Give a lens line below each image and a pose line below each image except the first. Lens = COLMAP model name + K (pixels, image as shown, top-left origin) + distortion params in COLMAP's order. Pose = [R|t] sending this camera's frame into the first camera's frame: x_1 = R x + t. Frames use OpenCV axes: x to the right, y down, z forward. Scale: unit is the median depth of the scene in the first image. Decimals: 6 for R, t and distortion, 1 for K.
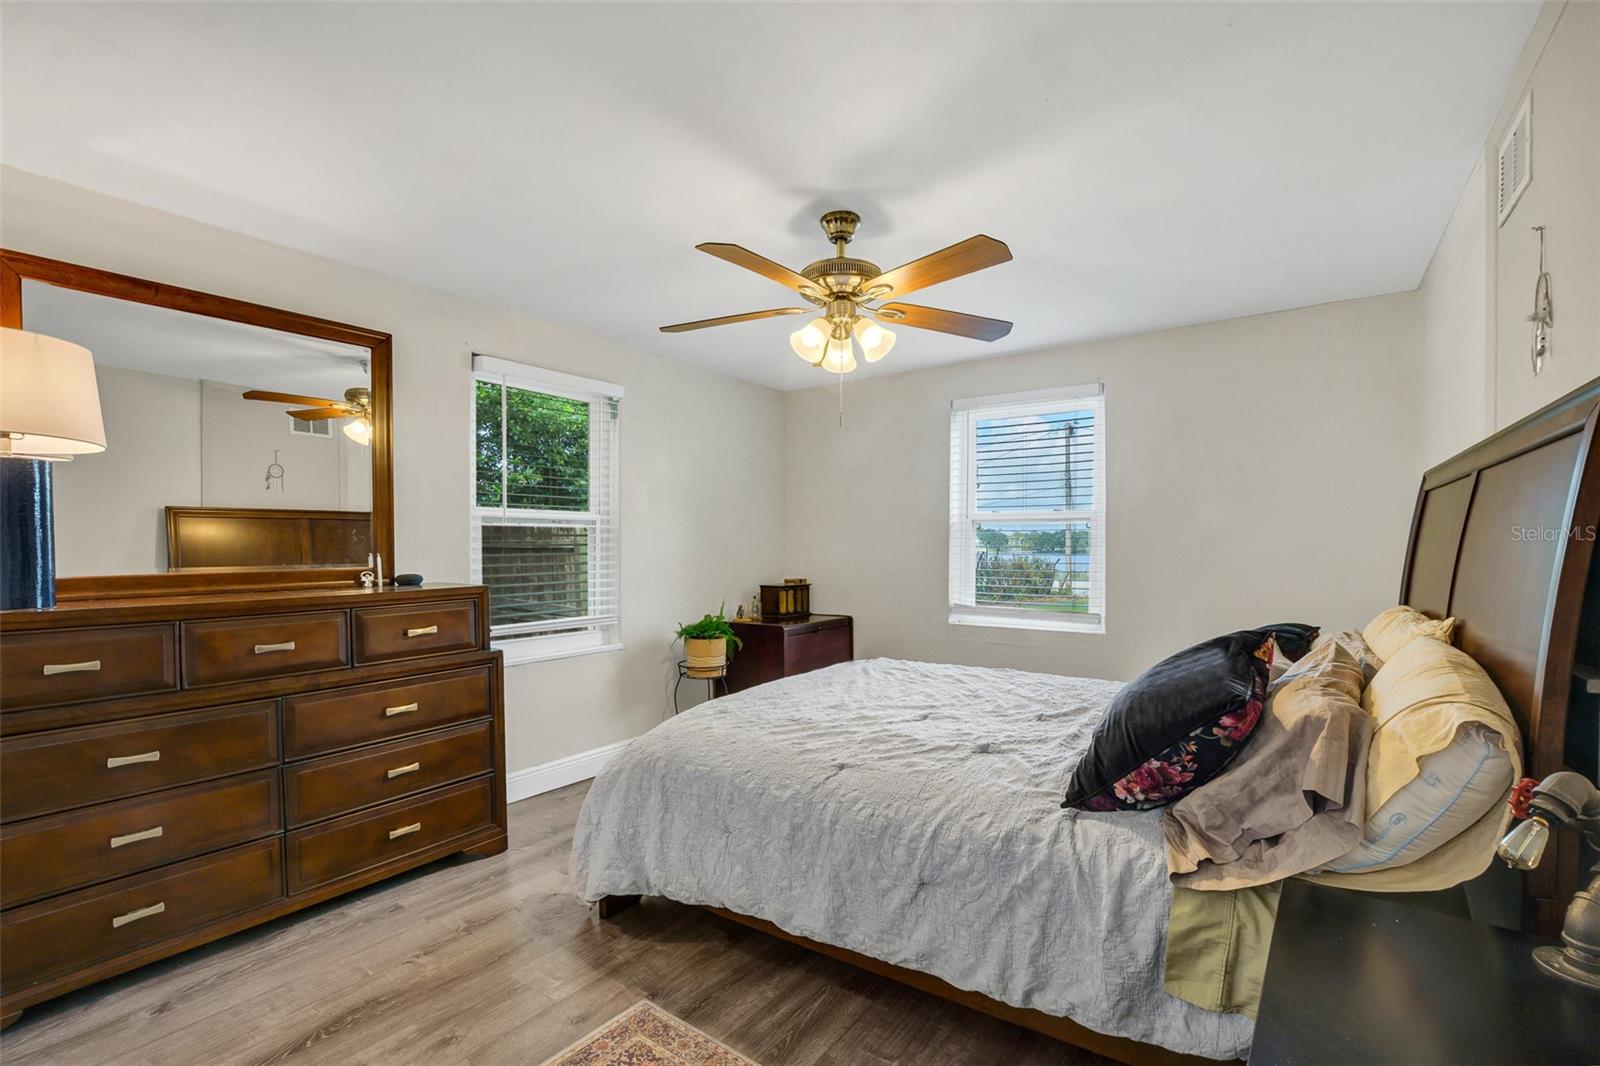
lens RADIAL K [[715.5, 0, 796.0], [0, 715.5, 542.6], [0, 0, 1]] dist [-0.027866, 0.006913]
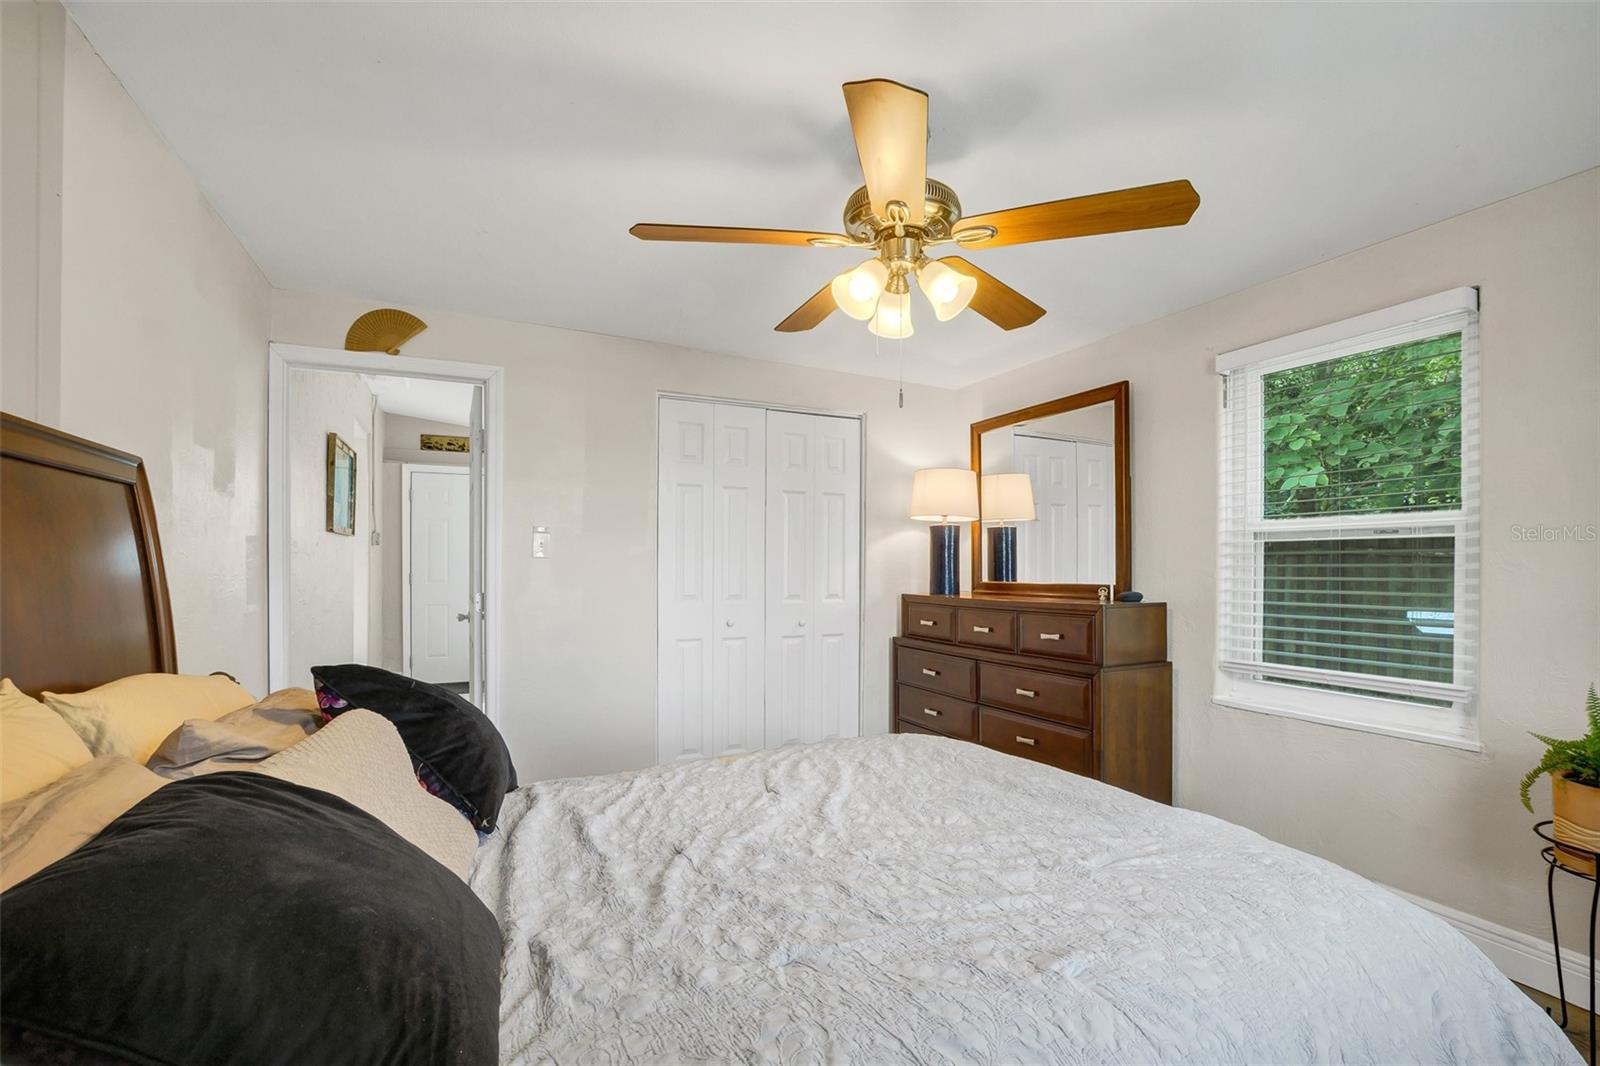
lens RADIAL K [[715.5, 0, 796.0], [0, 715.5, 542.6], [0, 0, 1]] dist [-0.027866, 0.006913]
pose [[-0.505901, -0.036561, -0.861816, 0.678252], [-0.003636, 0.999183, -0.040254, 0.015152], [0.862584, -0.017232, -0.505621, 1.123648]]
